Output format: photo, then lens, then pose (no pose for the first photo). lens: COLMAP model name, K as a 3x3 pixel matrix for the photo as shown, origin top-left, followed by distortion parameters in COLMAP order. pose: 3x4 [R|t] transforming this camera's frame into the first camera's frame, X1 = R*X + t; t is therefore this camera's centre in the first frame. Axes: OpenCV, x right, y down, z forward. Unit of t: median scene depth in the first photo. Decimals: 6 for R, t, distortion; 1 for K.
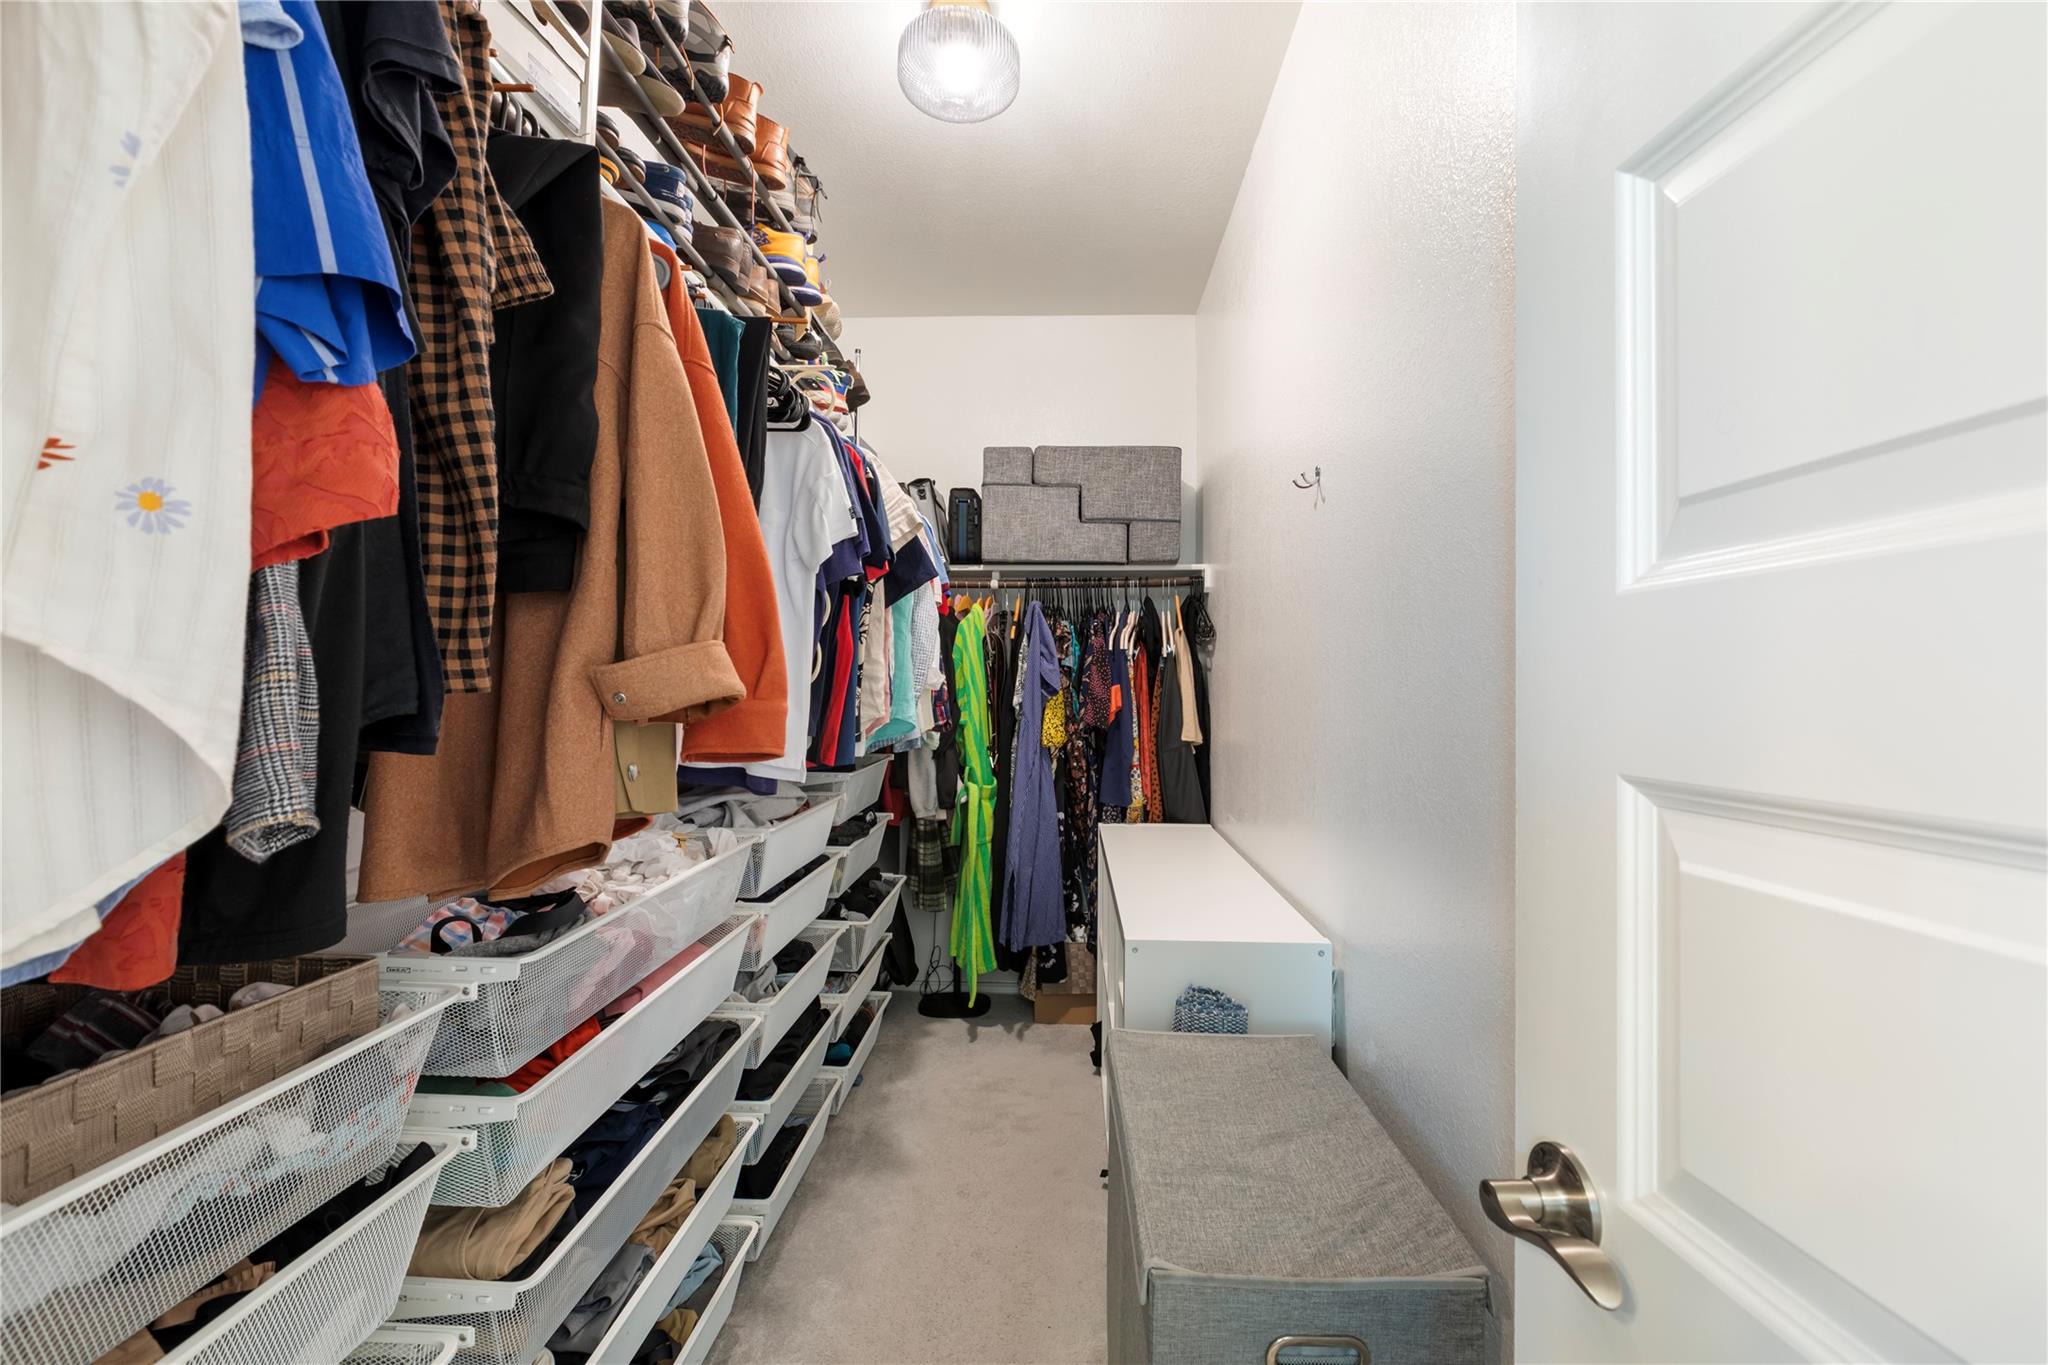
lens RADIAL K [[910.7, 0, 1013.0], [0, 910.7, 680.6], [0, 0, 1]] dist [-0.000640, -0.000698]
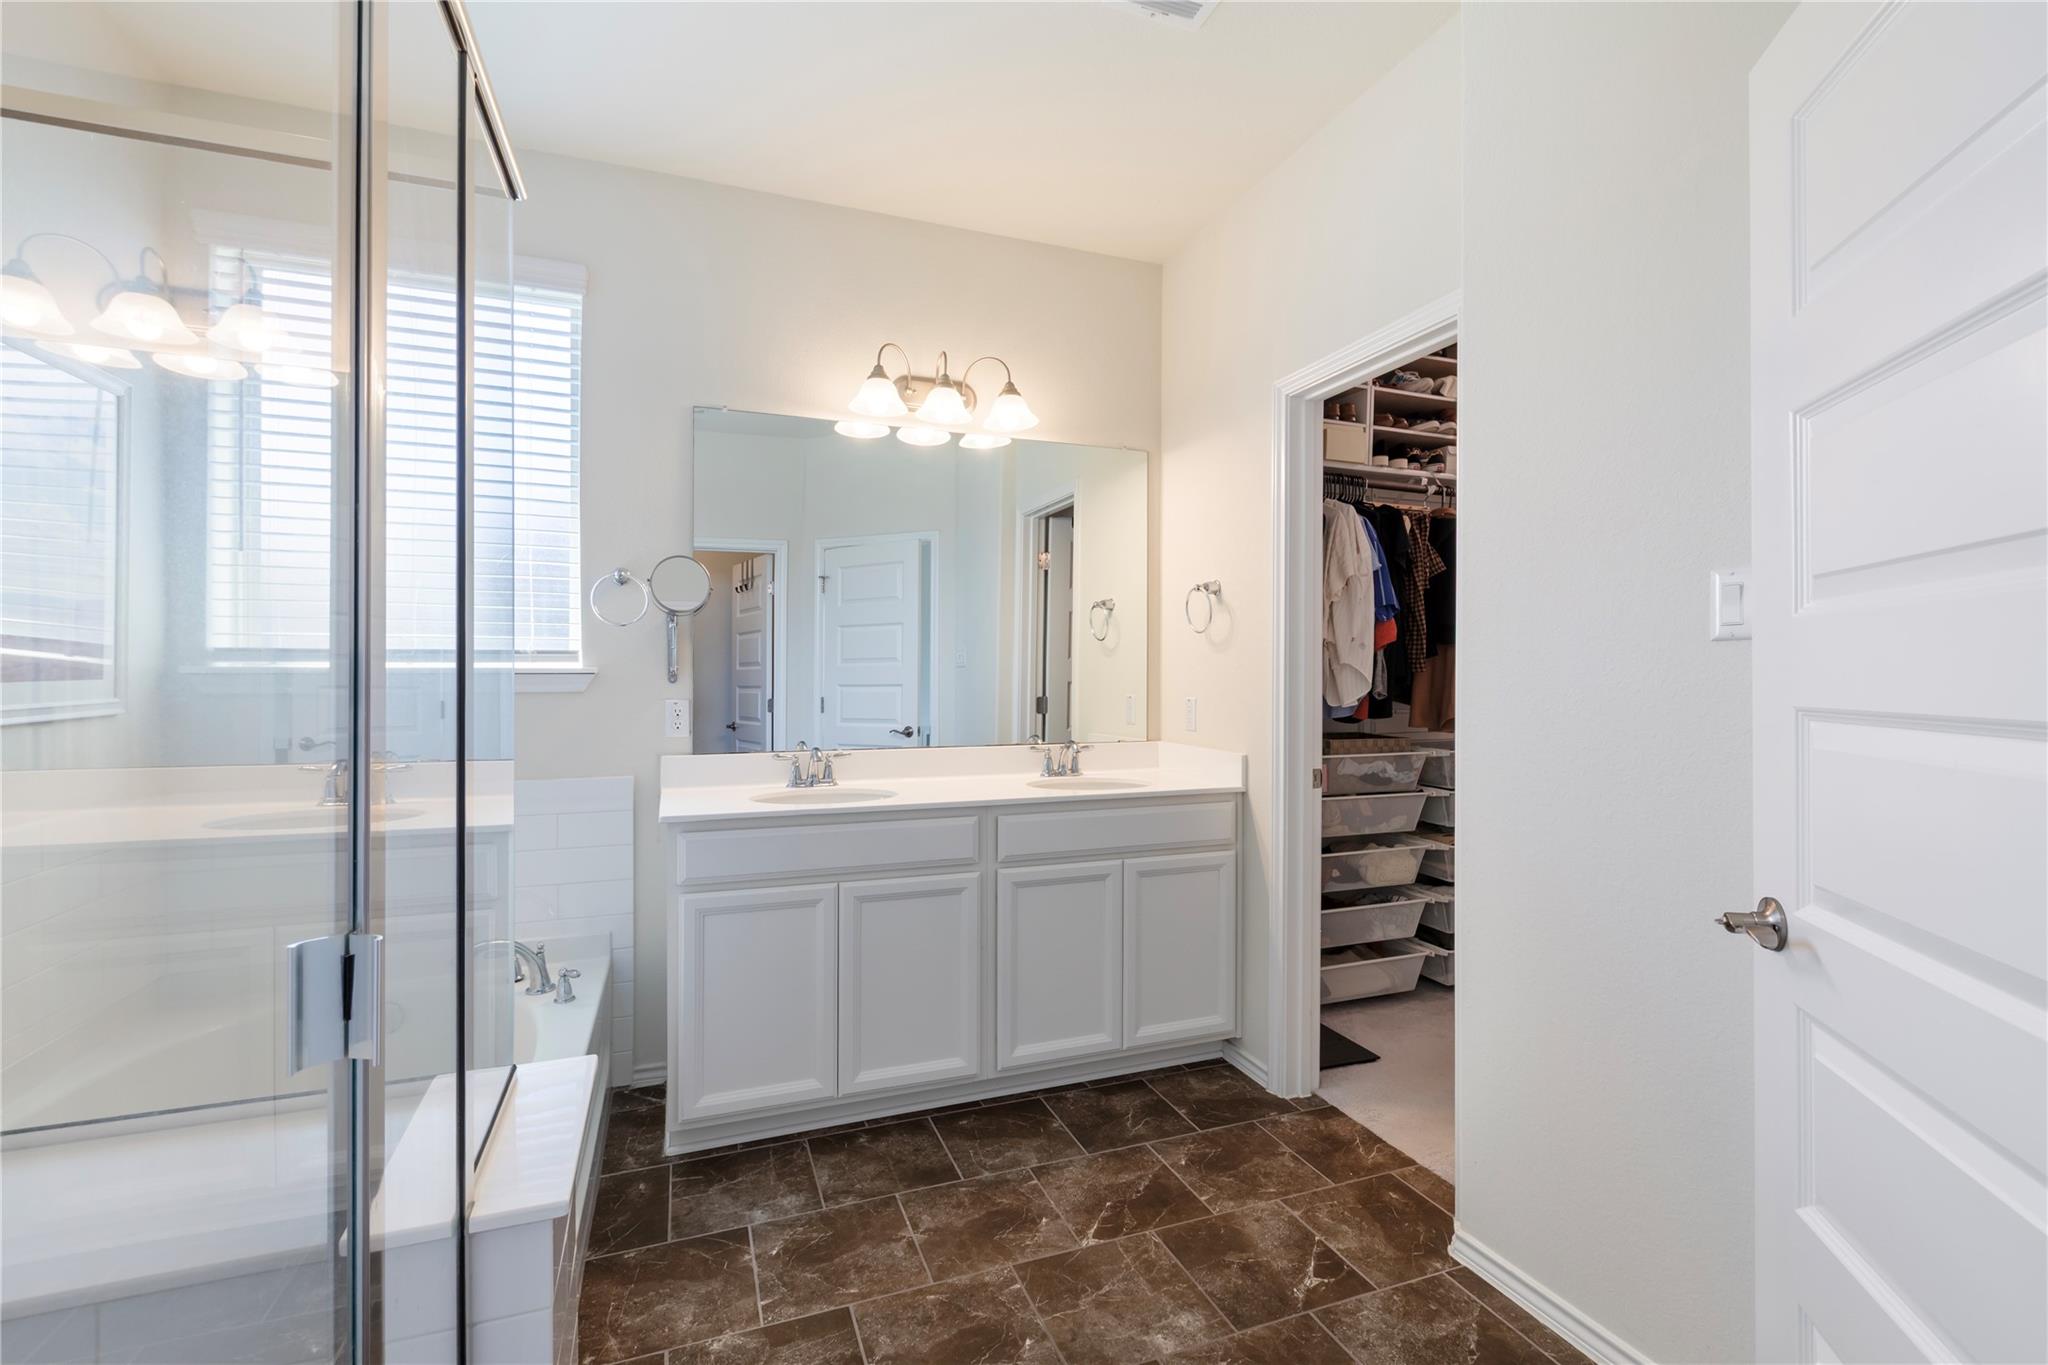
lens RADIAL K [[910.7, 0, 1013.0], [0, 910.7, 680.6], [0, 0, 1]] dist [-0.000640, -0.000698]
pose [[0.414259, 0.001416, -0.910158, 3.922958], [0.013855, 0.999873, 0.007862, -0.004438], [0.910054, -0.015867, 0.414187, -3.961739]]
